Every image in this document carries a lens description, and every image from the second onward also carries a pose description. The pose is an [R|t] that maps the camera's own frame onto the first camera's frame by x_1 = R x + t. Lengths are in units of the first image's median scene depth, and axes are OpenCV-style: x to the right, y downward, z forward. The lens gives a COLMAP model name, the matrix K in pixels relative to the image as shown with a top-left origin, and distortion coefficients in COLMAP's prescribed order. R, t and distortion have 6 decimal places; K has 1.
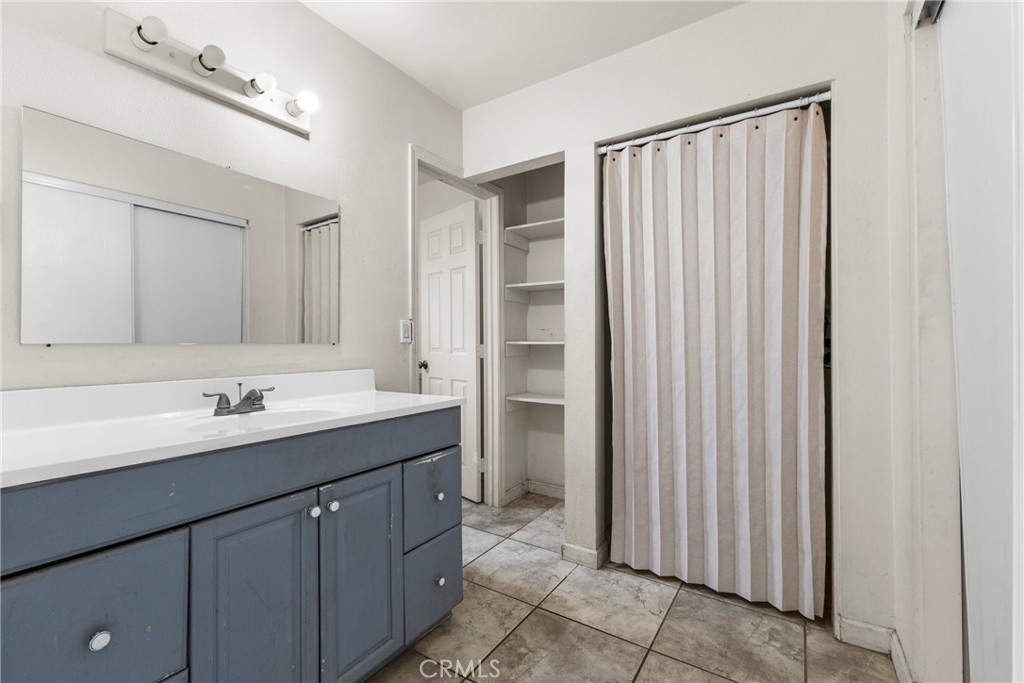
lens RADIAL K [[442.4, 0, 512.4], [0, 442.4, 340.5], [0, 0, 1]] dist [0.002976, 0.000023]
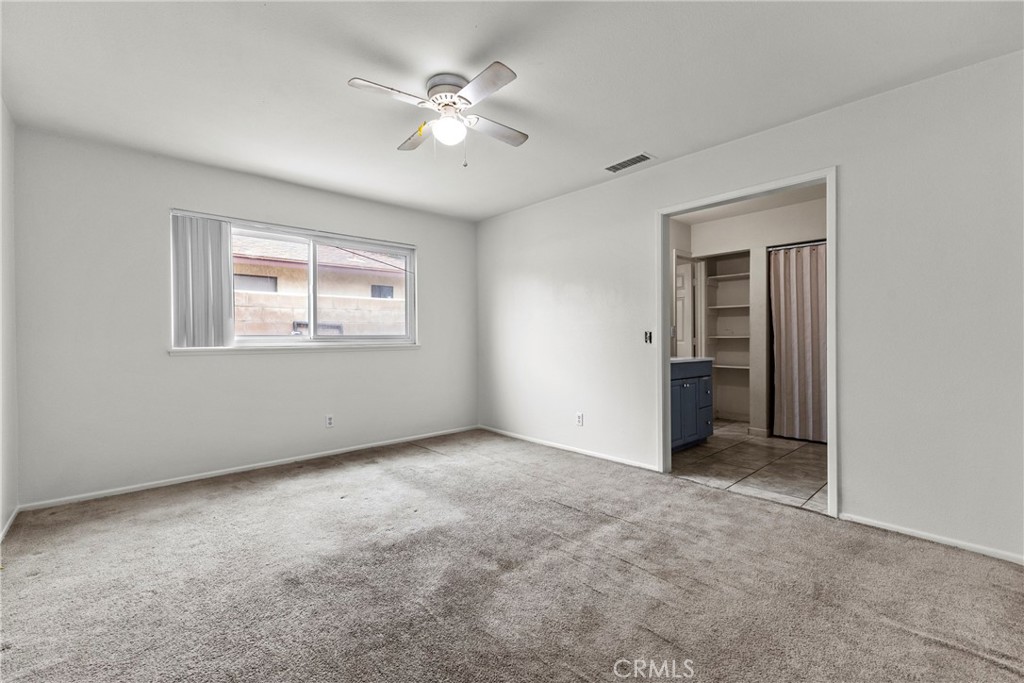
lens RADIAL K [[442.4, 0, 511.0], [0, 442.4, 338.5], [0, 0, 1]] dist [0.002976, 0.000023]
pose [[0.967513, 0.001602, -0.252817, -0.495865], [-0.000816, 0.999995, 0.003215, 0.008326], [0.252820, -0.002904, 0.967509, -1.494910]]
